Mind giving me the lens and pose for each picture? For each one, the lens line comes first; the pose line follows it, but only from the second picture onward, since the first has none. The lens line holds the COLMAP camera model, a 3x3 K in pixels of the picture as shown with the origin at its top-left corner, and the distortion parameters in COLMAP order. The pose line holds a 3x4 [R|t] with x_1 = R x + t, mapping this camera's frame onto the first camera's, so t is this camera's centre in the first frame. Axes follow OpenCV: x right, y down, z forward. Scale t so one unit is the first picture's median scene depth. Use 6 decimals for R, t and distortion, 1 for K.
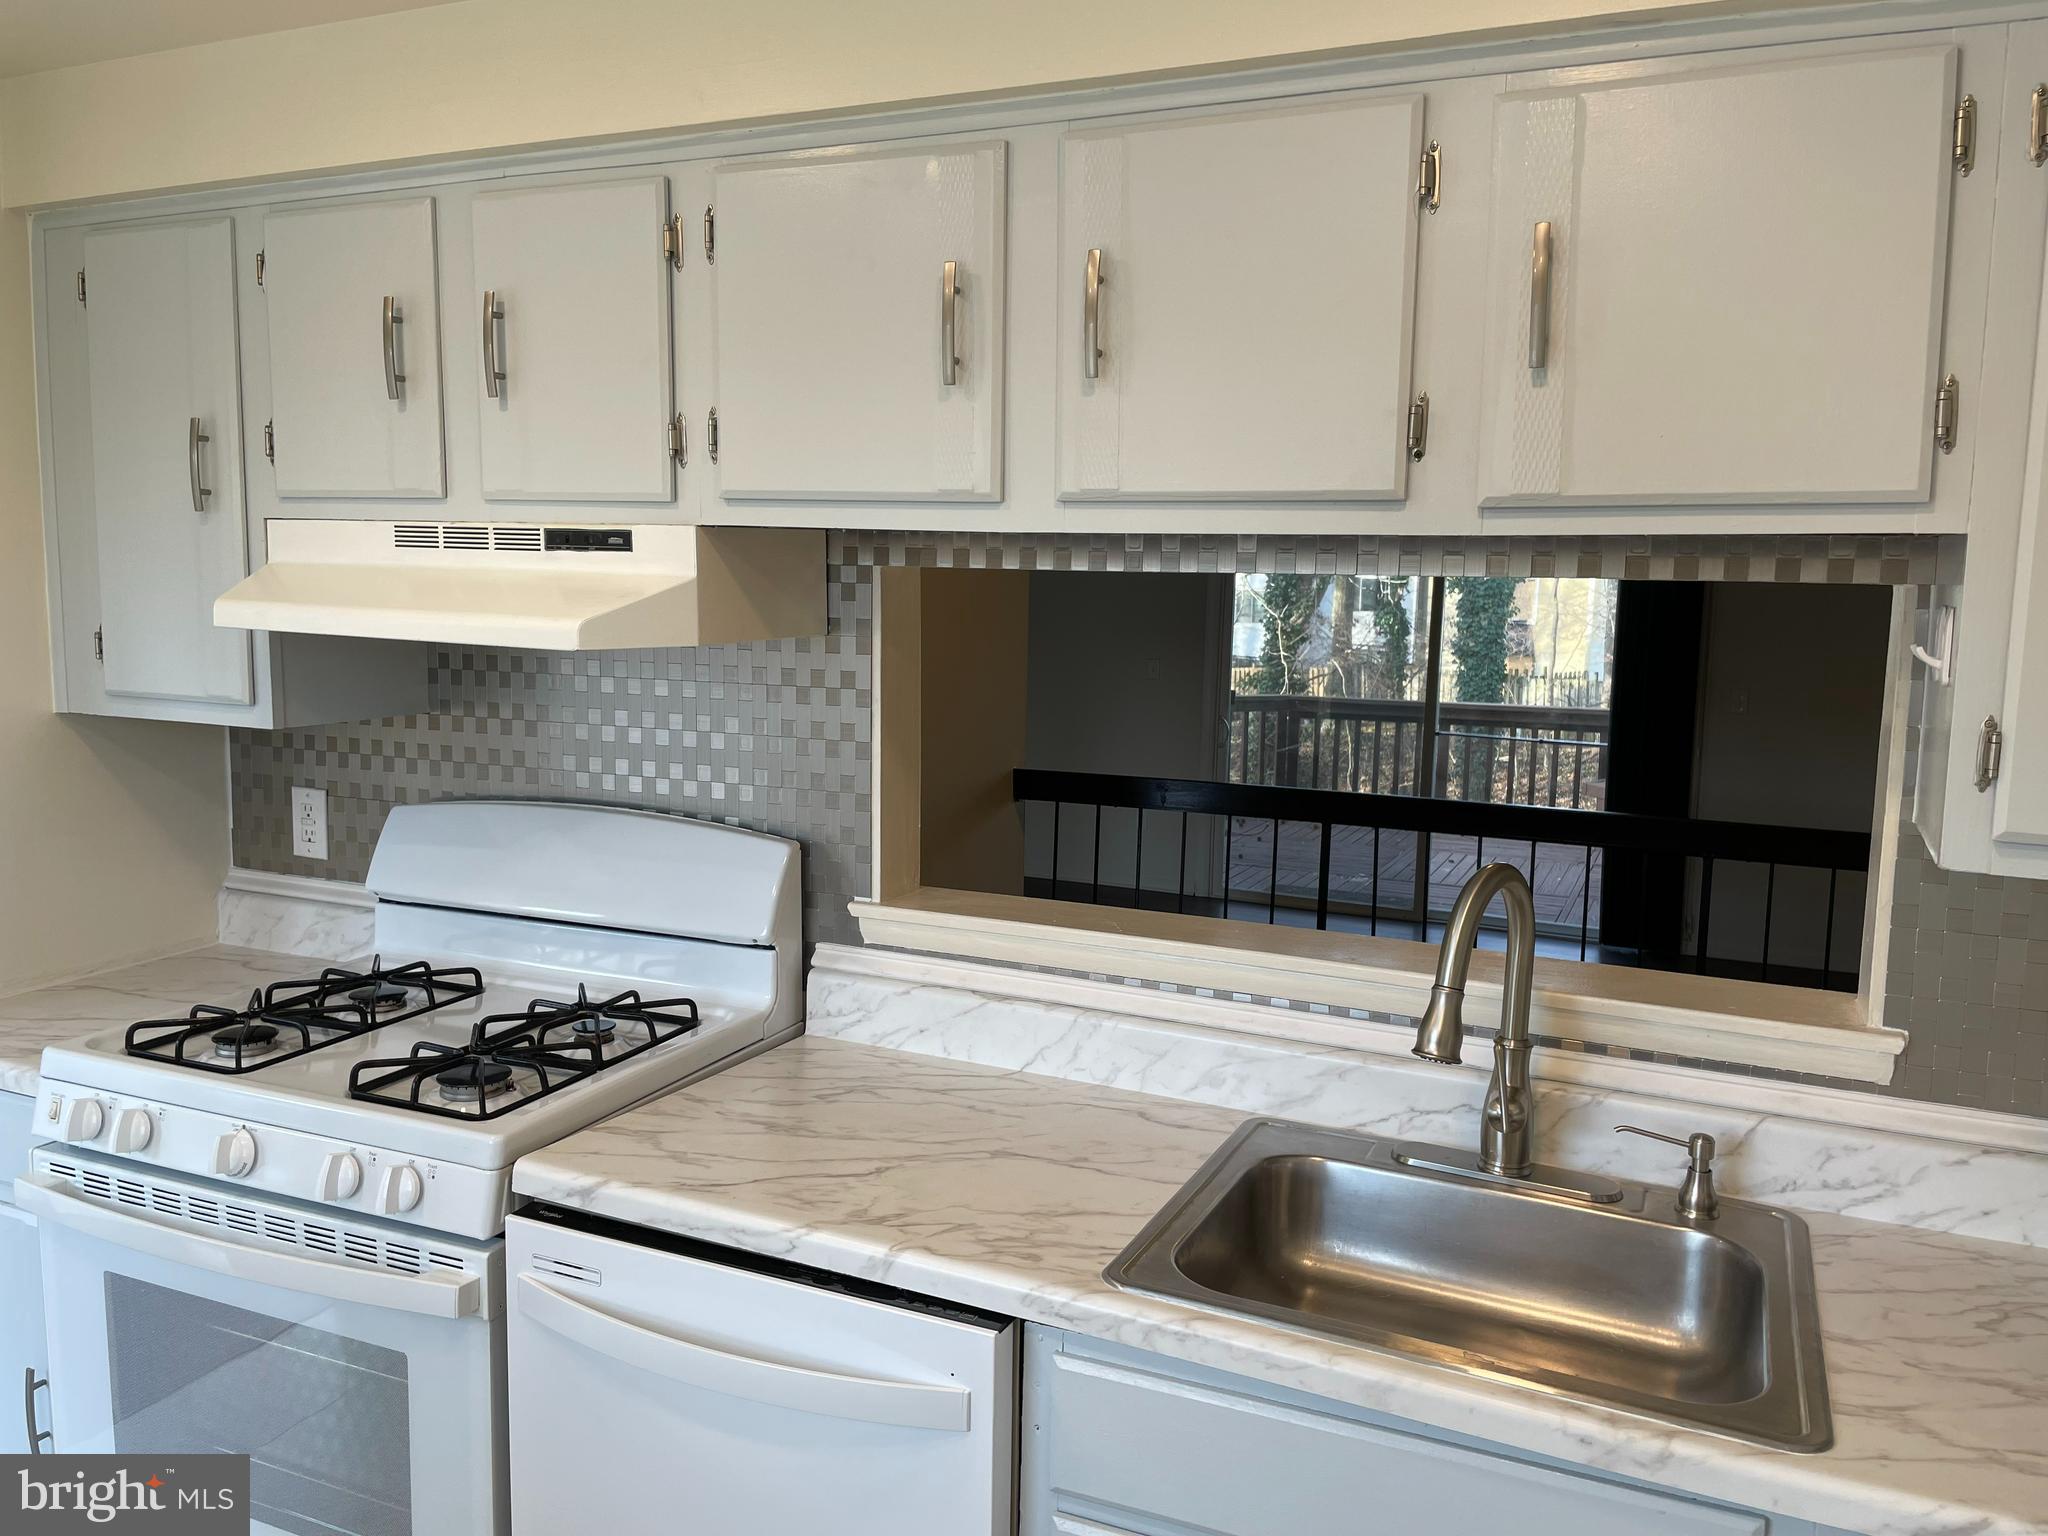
lens RADIAL K [[1537.6, 0, 1033.0], [0, 1537.6, 768.0], [0, 0, 1]] dist [0.065007, -0.085132]
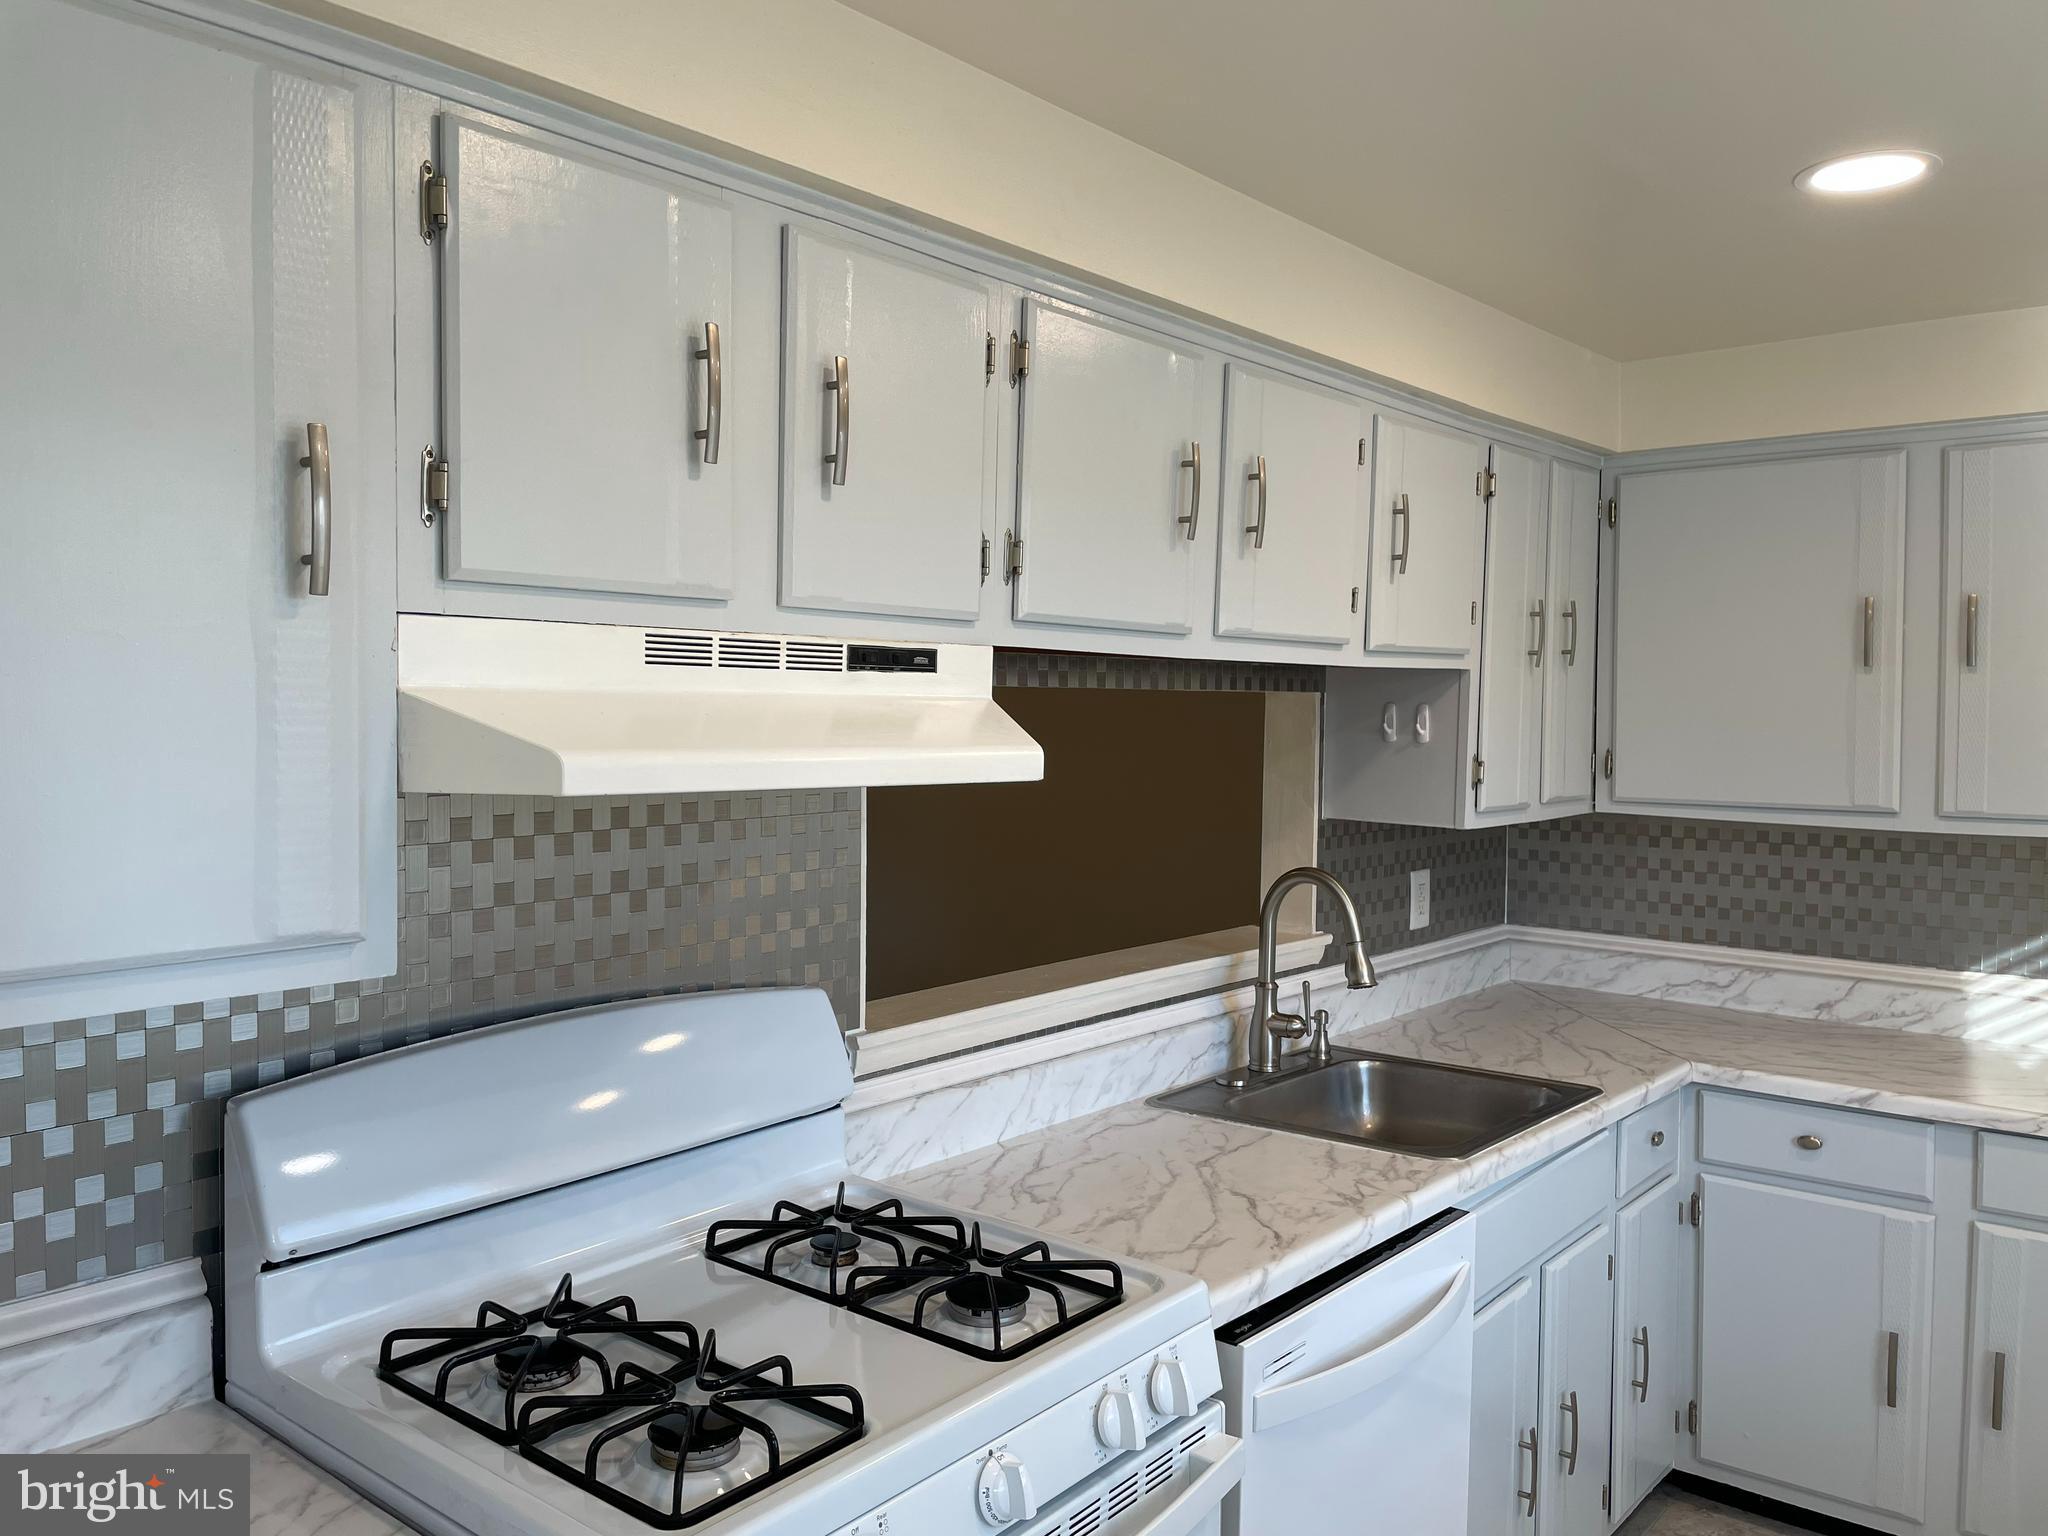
lens RADIAL K [[1537.6, 0, 1009.9], [0, 1537.6, 762.7], [0, 0, 1]] dist [0.065007, -0.085132]
pose [[0.284912, -0.058602, 0.956761, -1.092209], [0.116118, 0.992889, 0.026237, -0.103299], [-0.951495, 0.103622, 0.289690, 0.683587]]
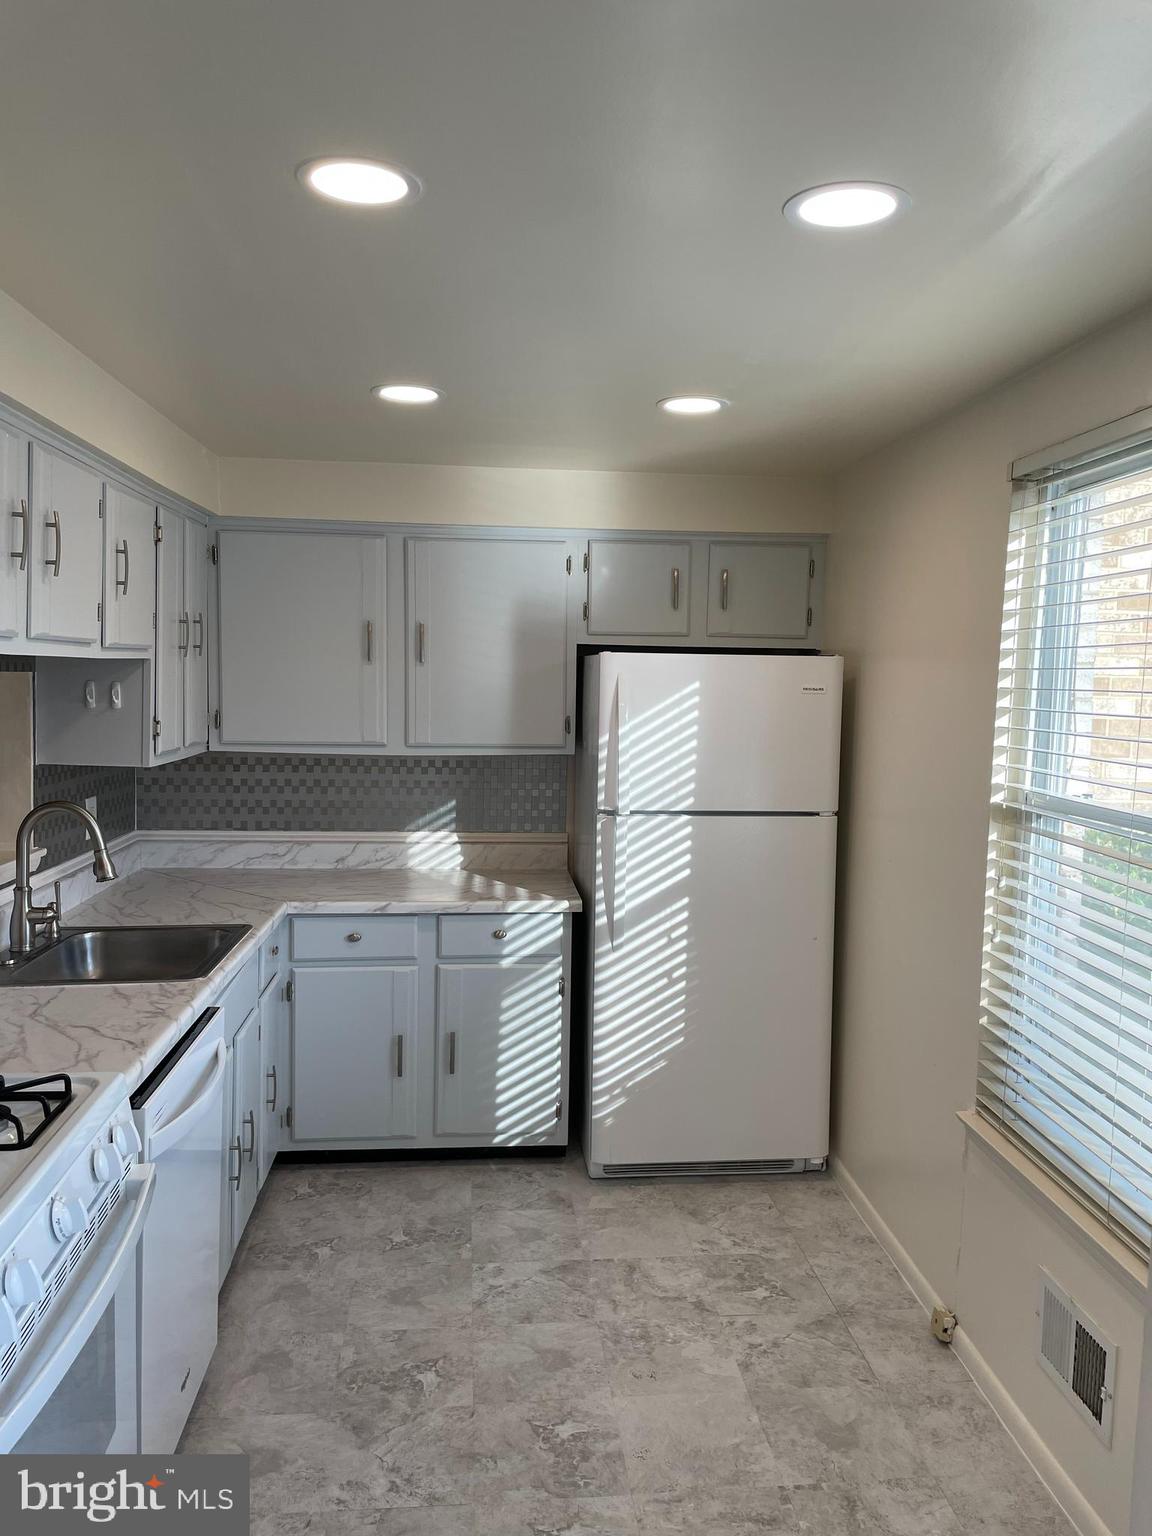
lens RADIAL K [[1153.2, 0, 583.3], [0, 1153.2, 763.4], [0, 0, 1]] dist [0.065007, -0.085132]
pose [[-0.484355, -0.100608, 0.869068, -1.274220], [0.075825, 0.984800, 0.156265, -0.164275], [-0.871580, 0.141585, -0.469364, 0.933350]]
